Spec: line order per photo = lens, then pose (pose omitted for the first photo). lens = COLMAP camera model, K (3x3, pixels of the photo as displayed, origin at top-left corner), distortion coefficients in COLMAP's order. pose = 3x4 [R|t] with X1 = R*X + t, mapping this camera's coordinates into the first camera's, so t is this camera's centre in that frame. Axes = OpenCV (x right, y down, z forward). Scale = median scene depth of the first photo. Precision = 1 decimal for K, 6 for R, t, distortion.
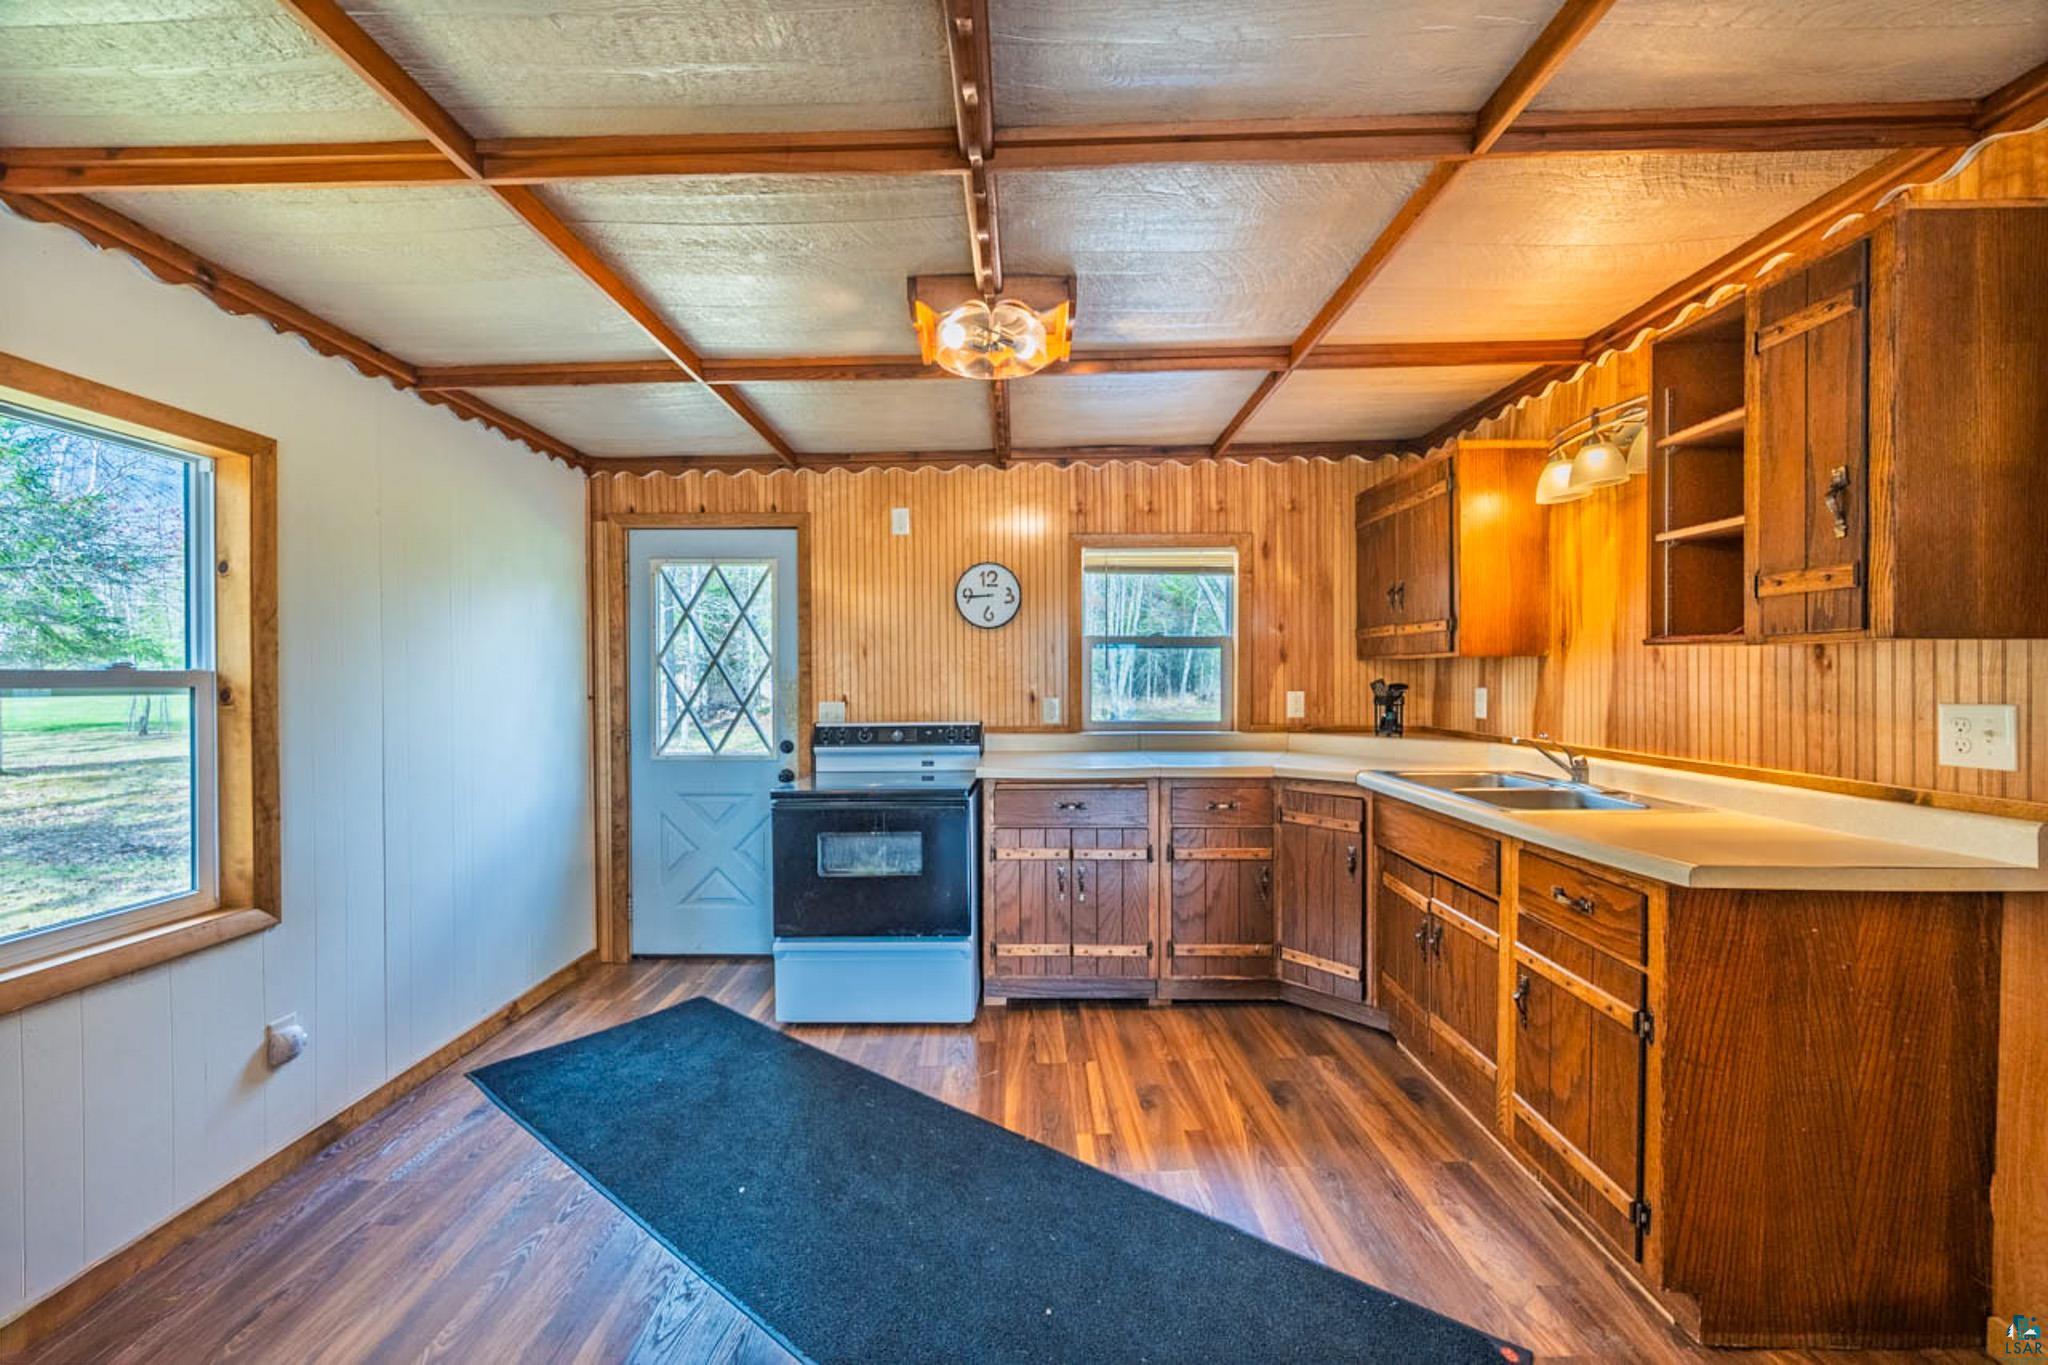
lens RADIAL K [[808.5, 0, 1024.4], [0, 808.5, 676.5], [0, 0, 1]] dist [0.004032, 0.000483]
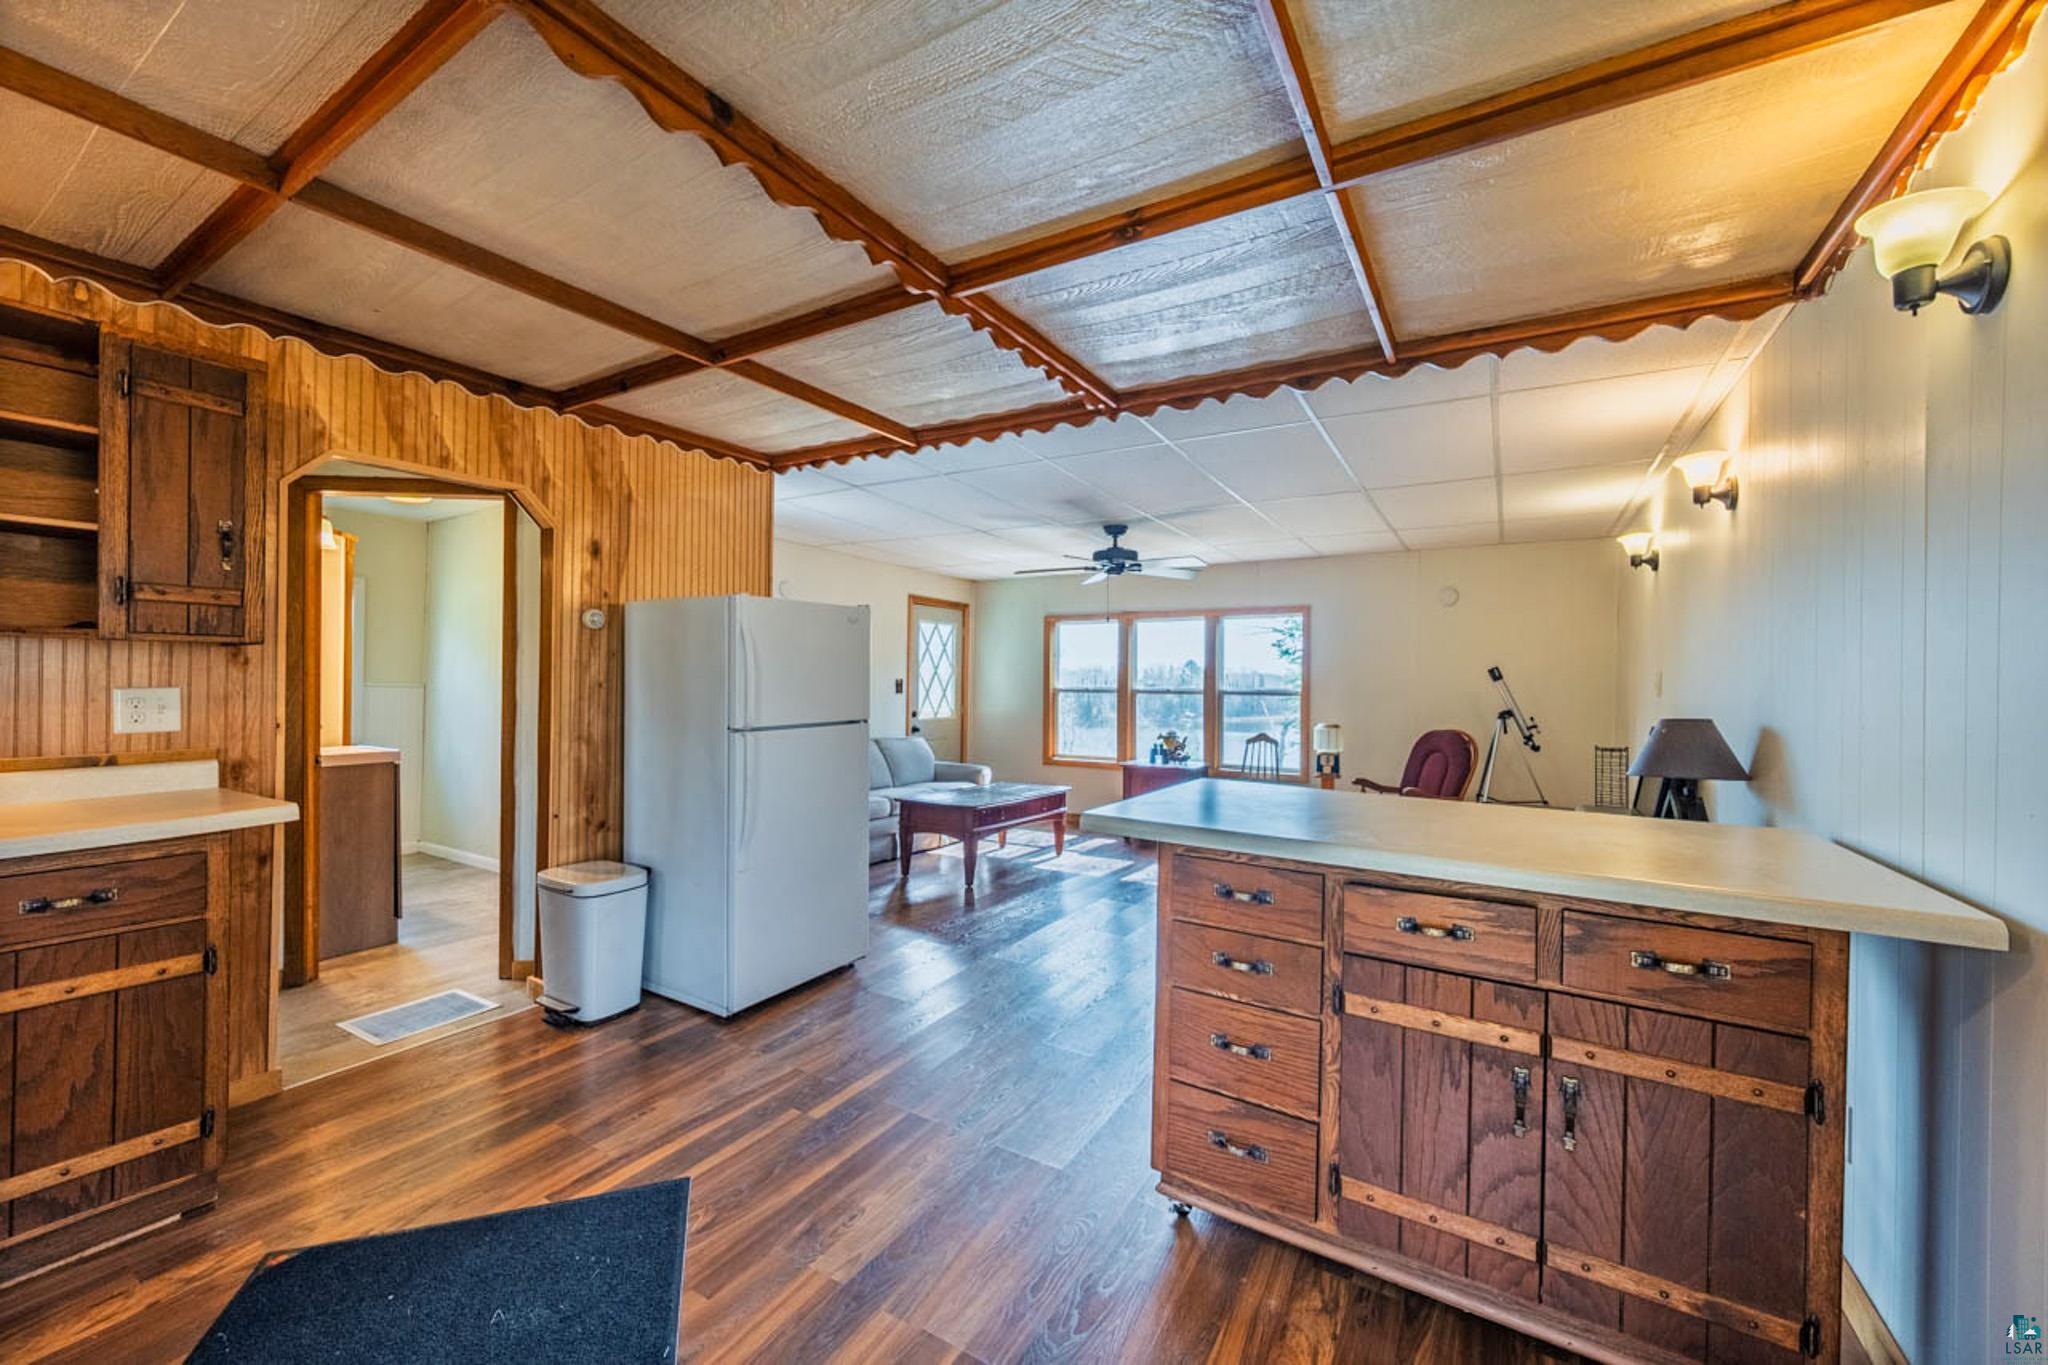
lens RADIAL K [[808.5, 0, 1024.9], [0, 808.5, 680.8], [0, 0, 1]] dist [0.004032, 0.000483]
pose [[-0.857911, -0.009524, 0.513710, -0.436232], [-0.009968, 0.999949, 0.001891, 0.002206], [-0.513702, -0.003499, -0.857962, 0.710972]]
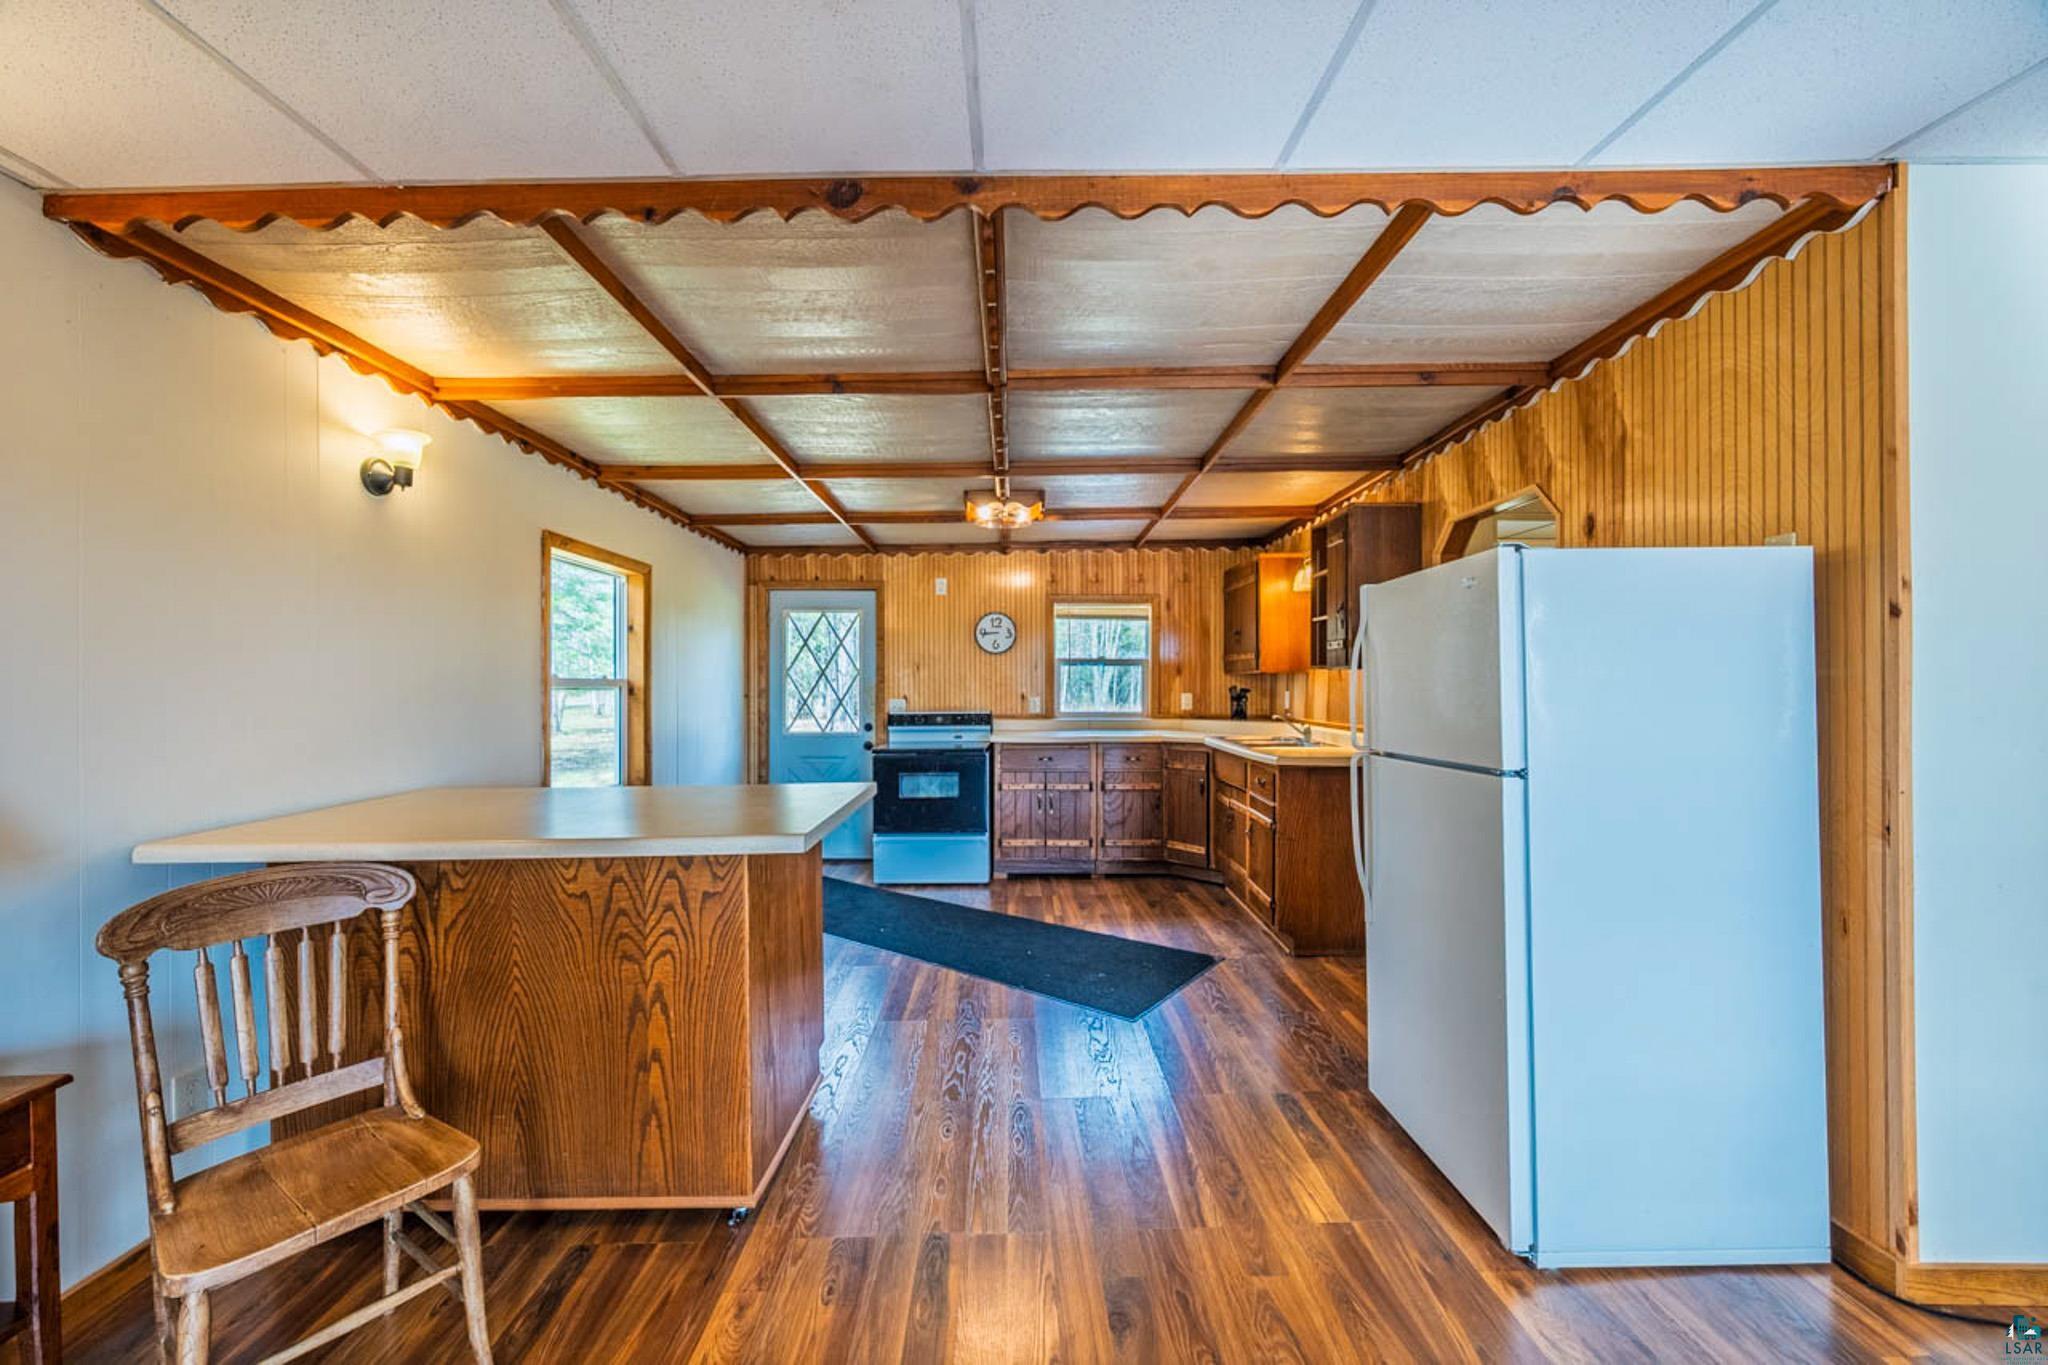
lens RADIAL K [[808.5, 0, 1023.2], [0, 808.5, 683.1], [0, 0, 1]] dist [0.004032, 0.000483]
pose [[0.999935, 0.003241, 0.010938, -0.008539], [-0.003218, 0.999993, -0.002122, 0.003129], [-0.010944, 0.002086, 0.999938, -0.710303]]
